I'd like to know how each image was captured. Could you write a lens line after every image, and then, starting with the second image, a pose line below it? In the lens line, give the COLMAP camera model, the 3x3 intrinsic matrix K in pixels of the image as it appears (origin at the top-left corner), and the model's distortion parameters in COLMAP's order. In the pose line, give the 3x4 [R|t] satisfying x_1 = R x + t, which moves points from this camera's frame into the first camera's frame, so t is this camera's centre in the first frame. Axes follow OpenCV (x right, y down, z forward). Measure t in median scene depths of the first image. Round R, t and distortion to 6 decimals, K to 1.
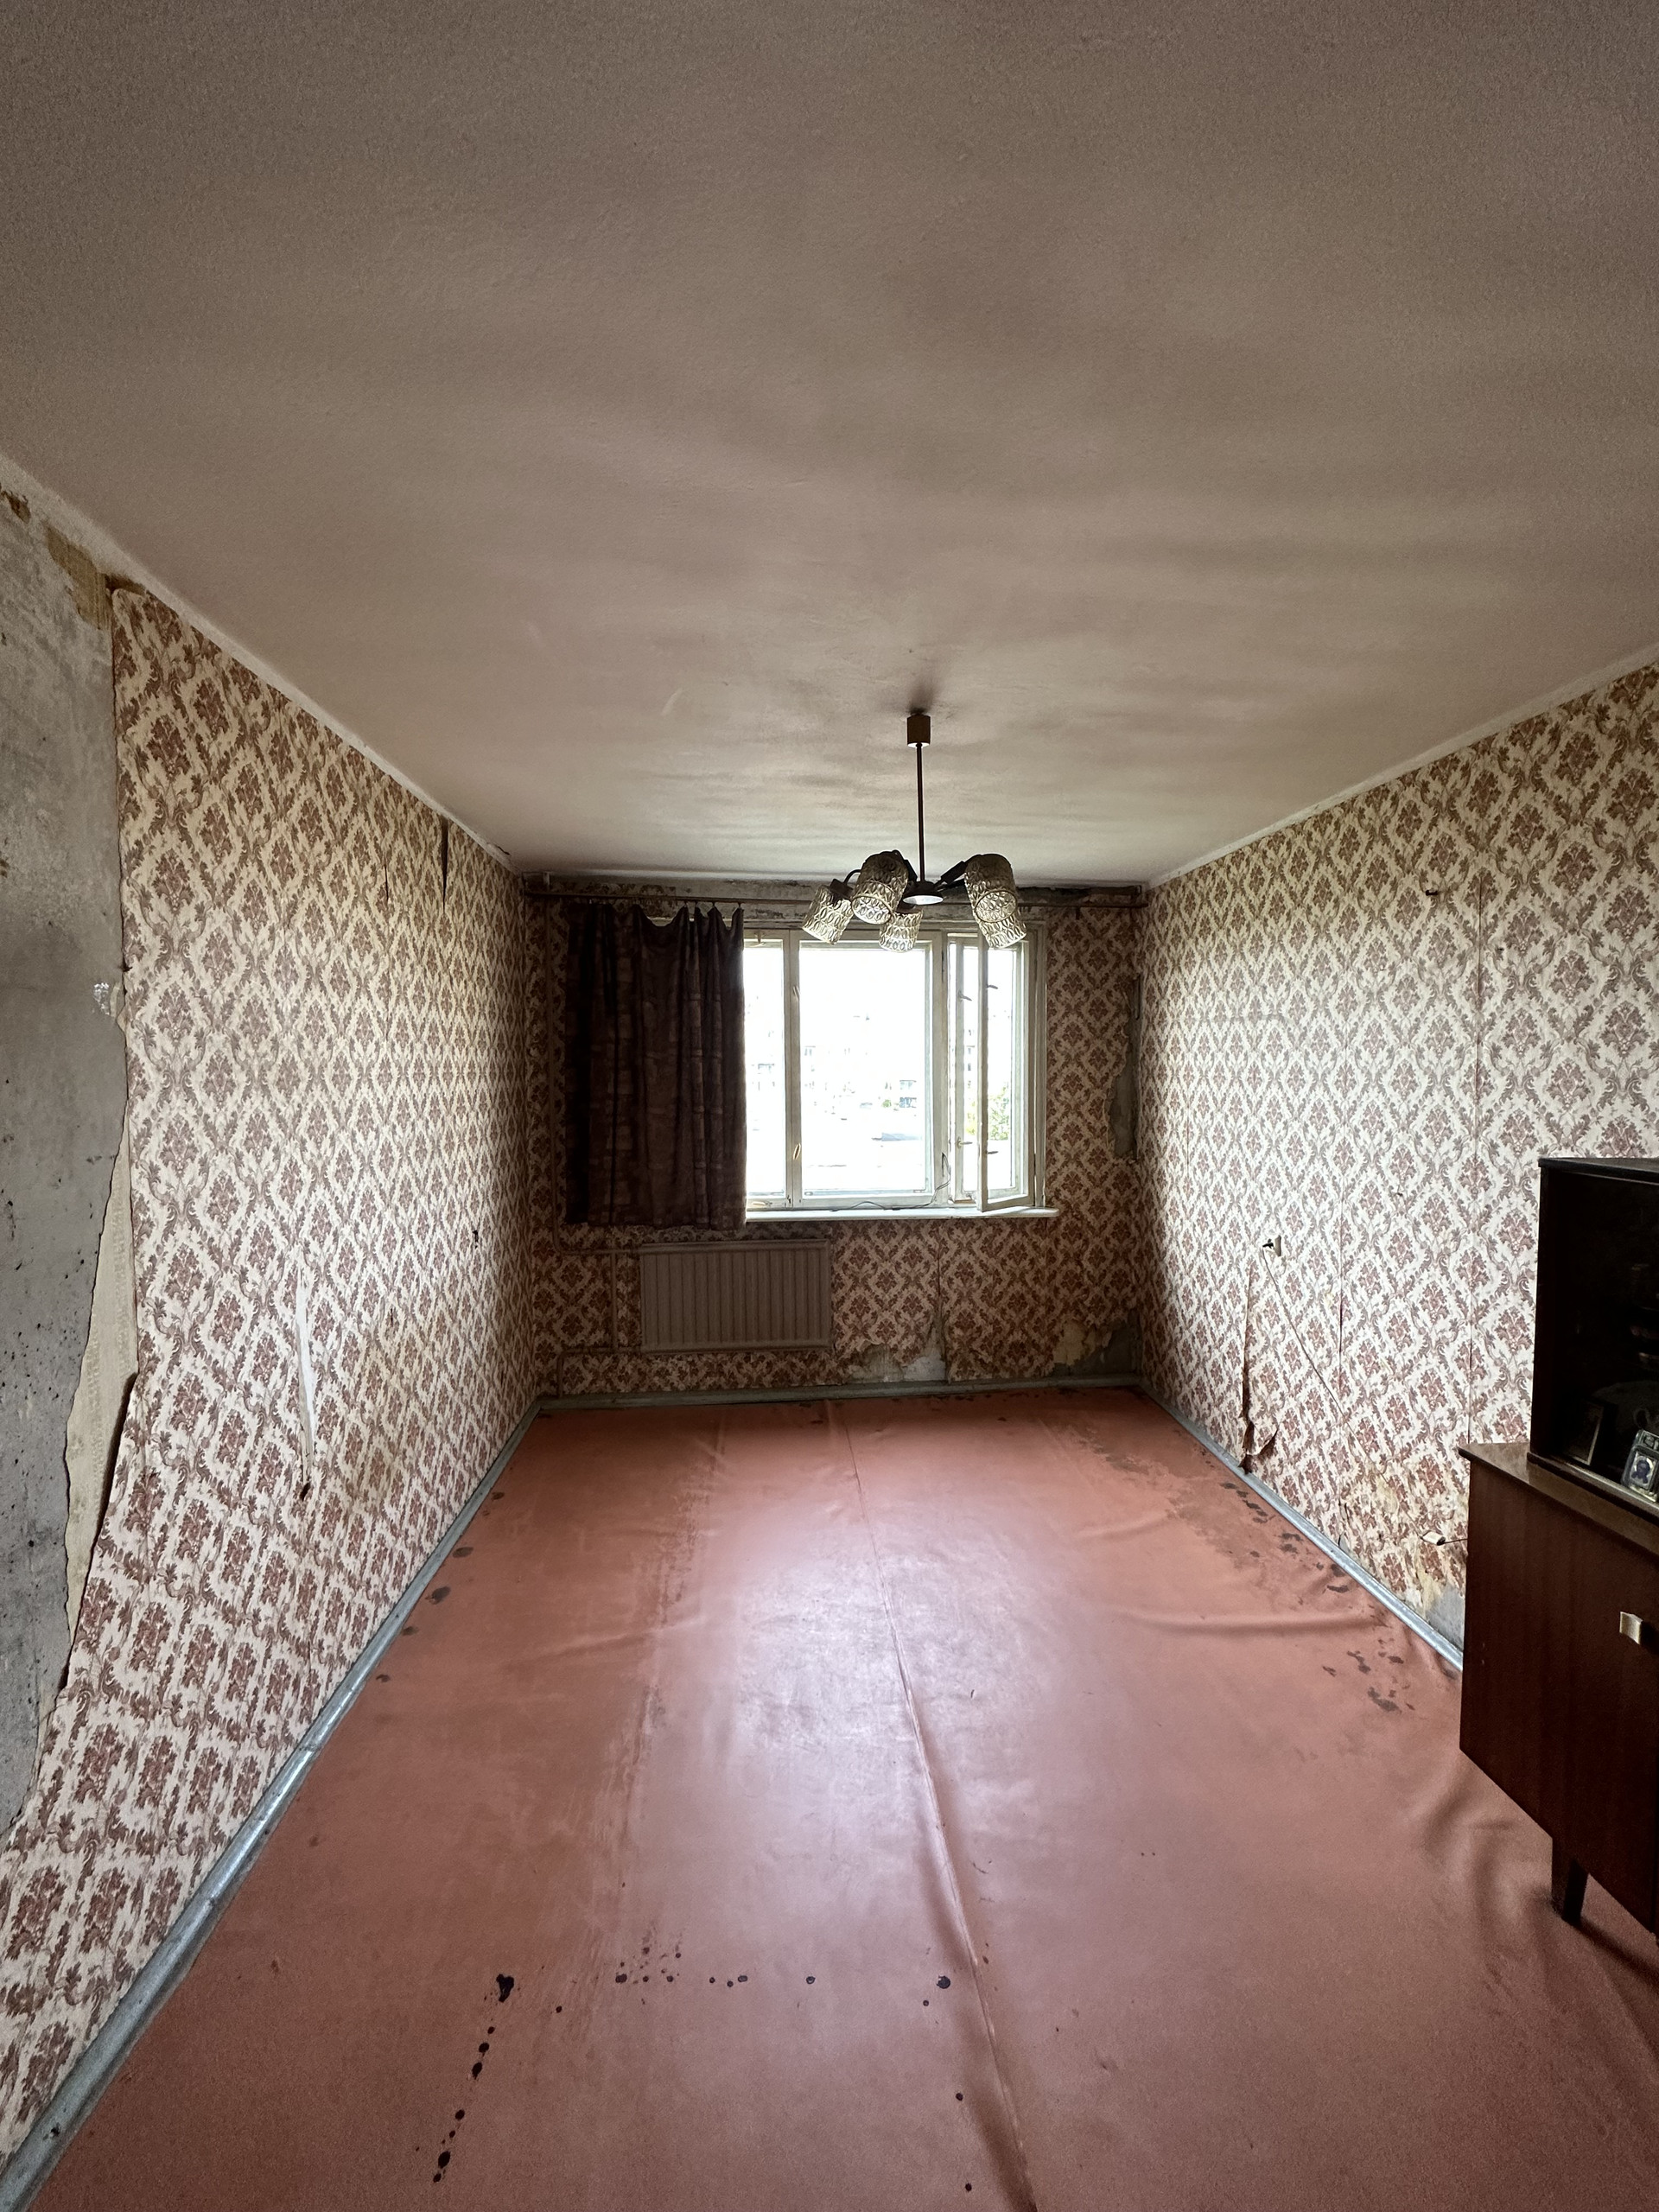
lens RADIAL K [[888.8, 0, 849.1], [0, 888.8, 1085.5], [0, 0, 1]] dist [-0.002681, 0.000712]
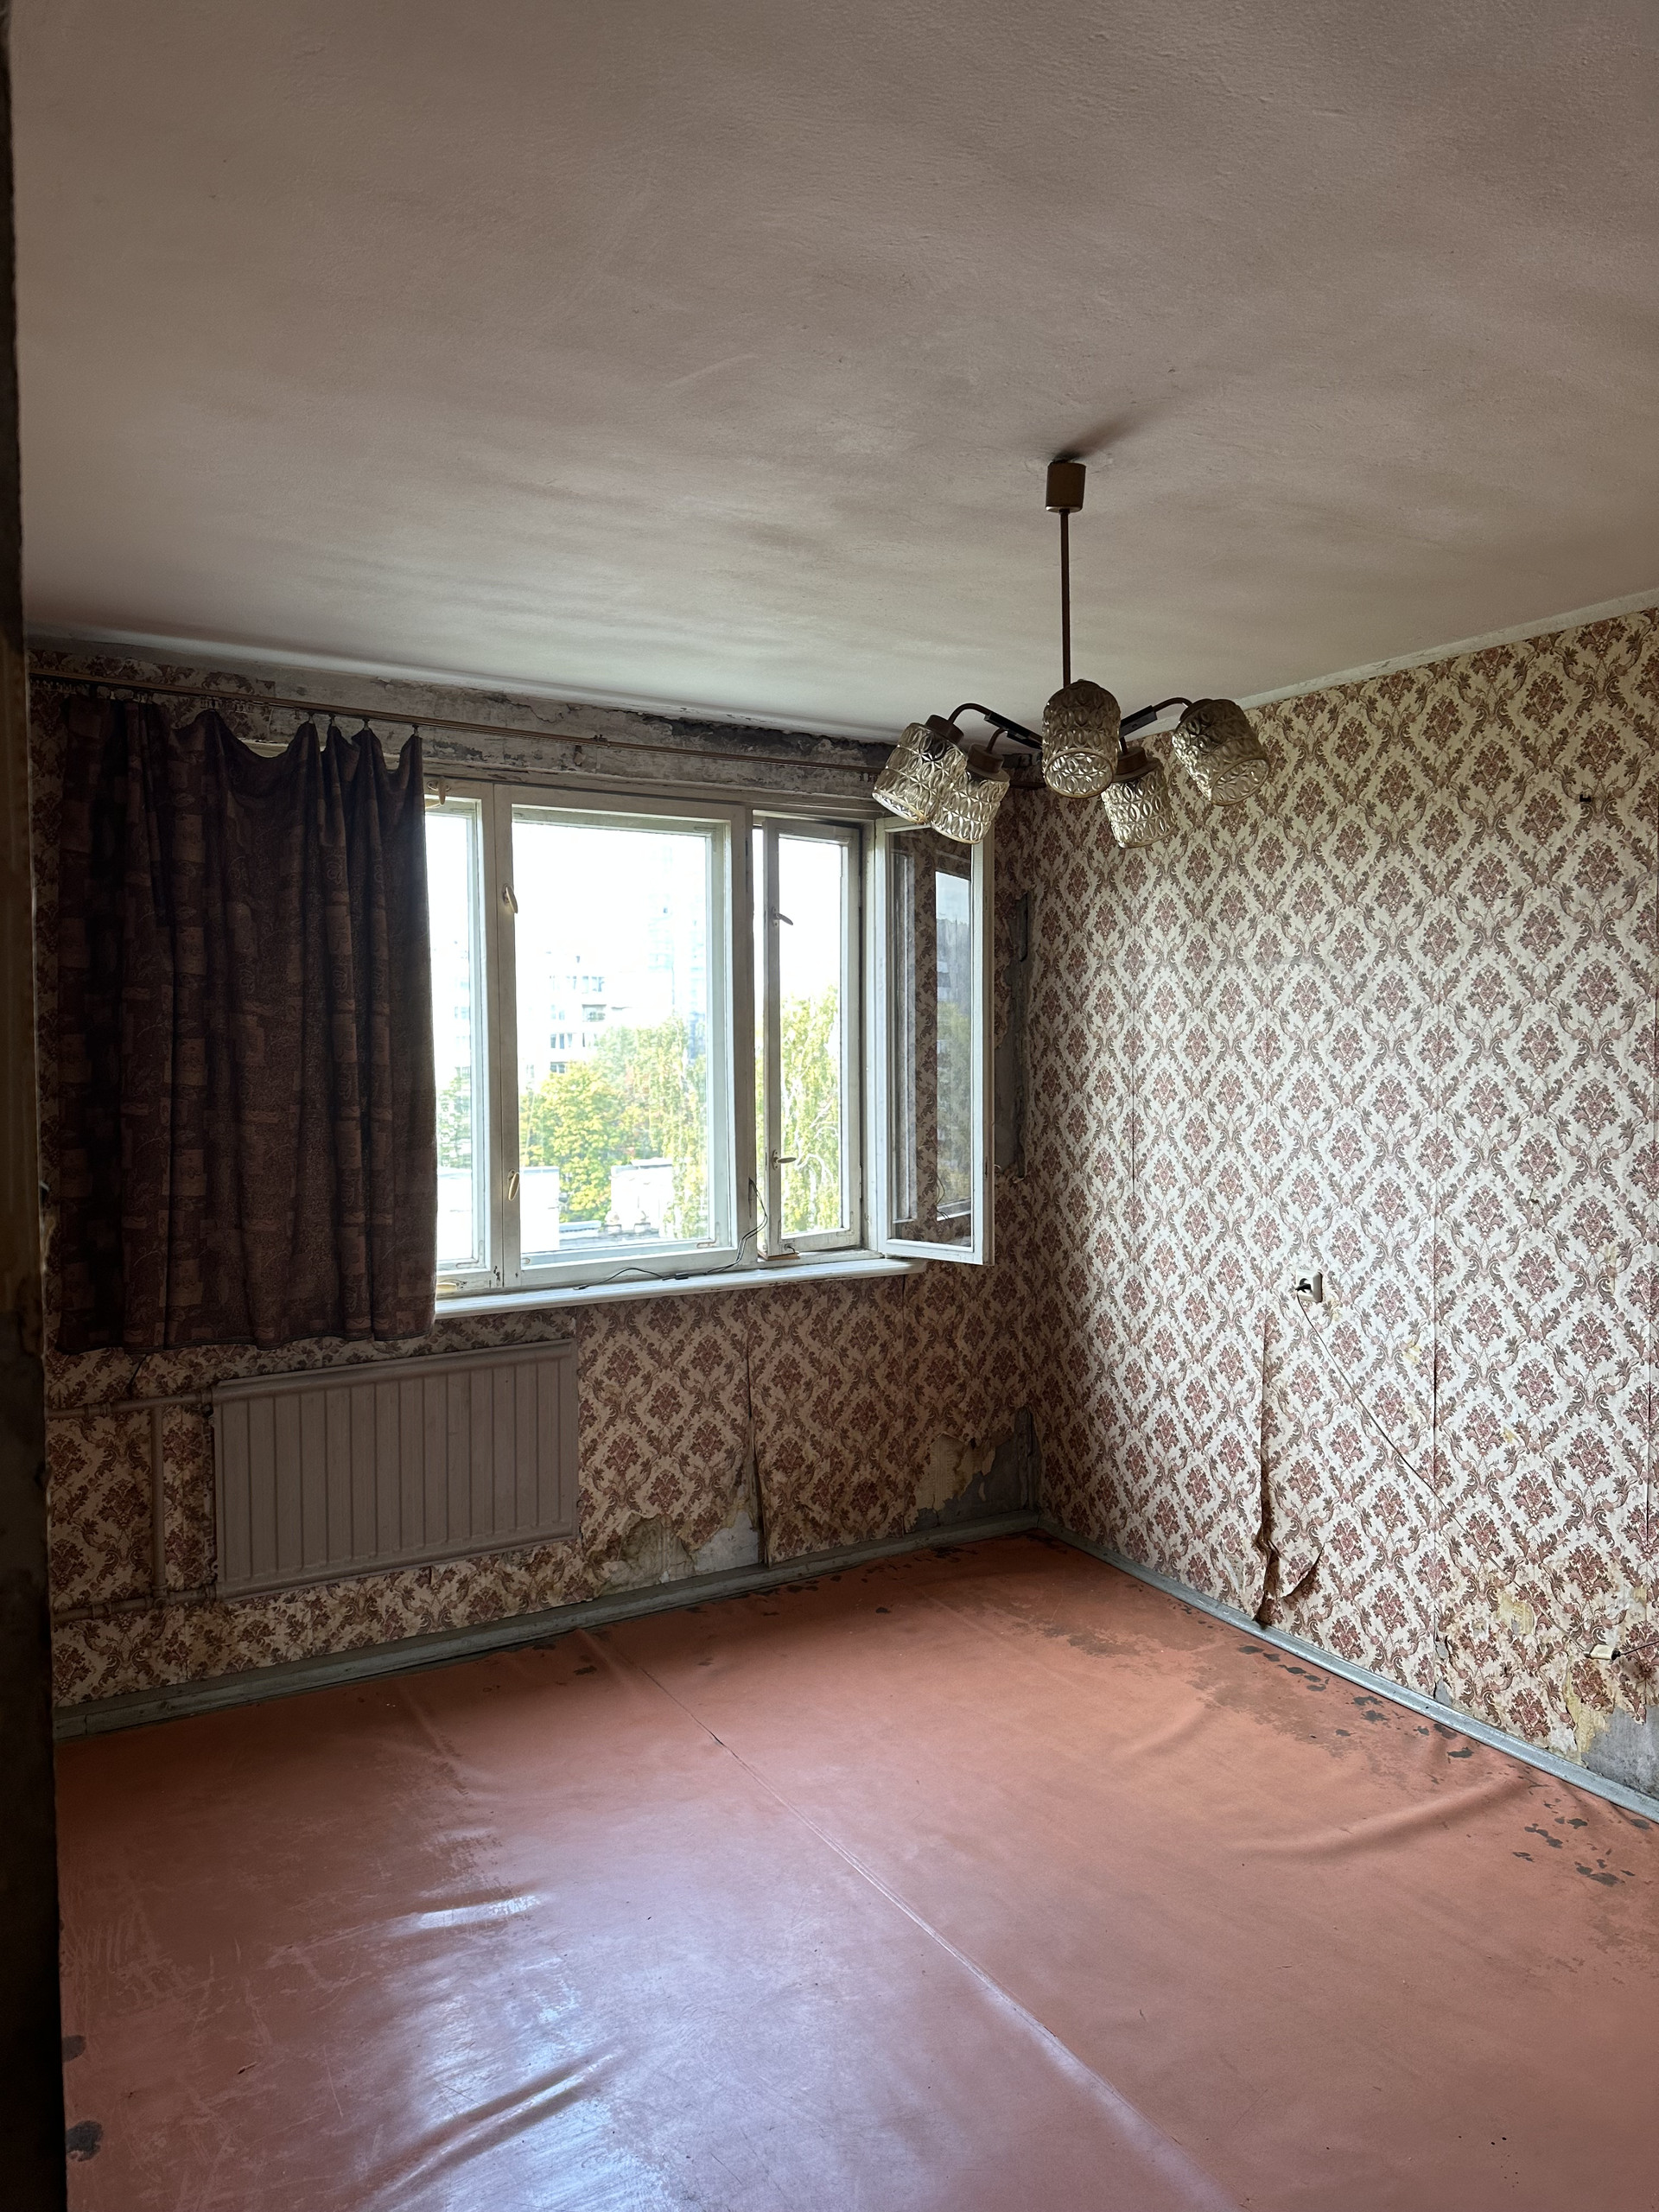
lens RADIAL K [[1562.8, 0, 756.8], [0, 1562.8, 1063.8], [0, 0, 1]] dist [0.070426, -0.094766]
pose [[0.901017, -0.007550, 0.433719, -0.353791], [0.009975, 0.999945, -0.003316, 0.003786], [-0.433670, 0.007314, 0.901042, 0.059077]]
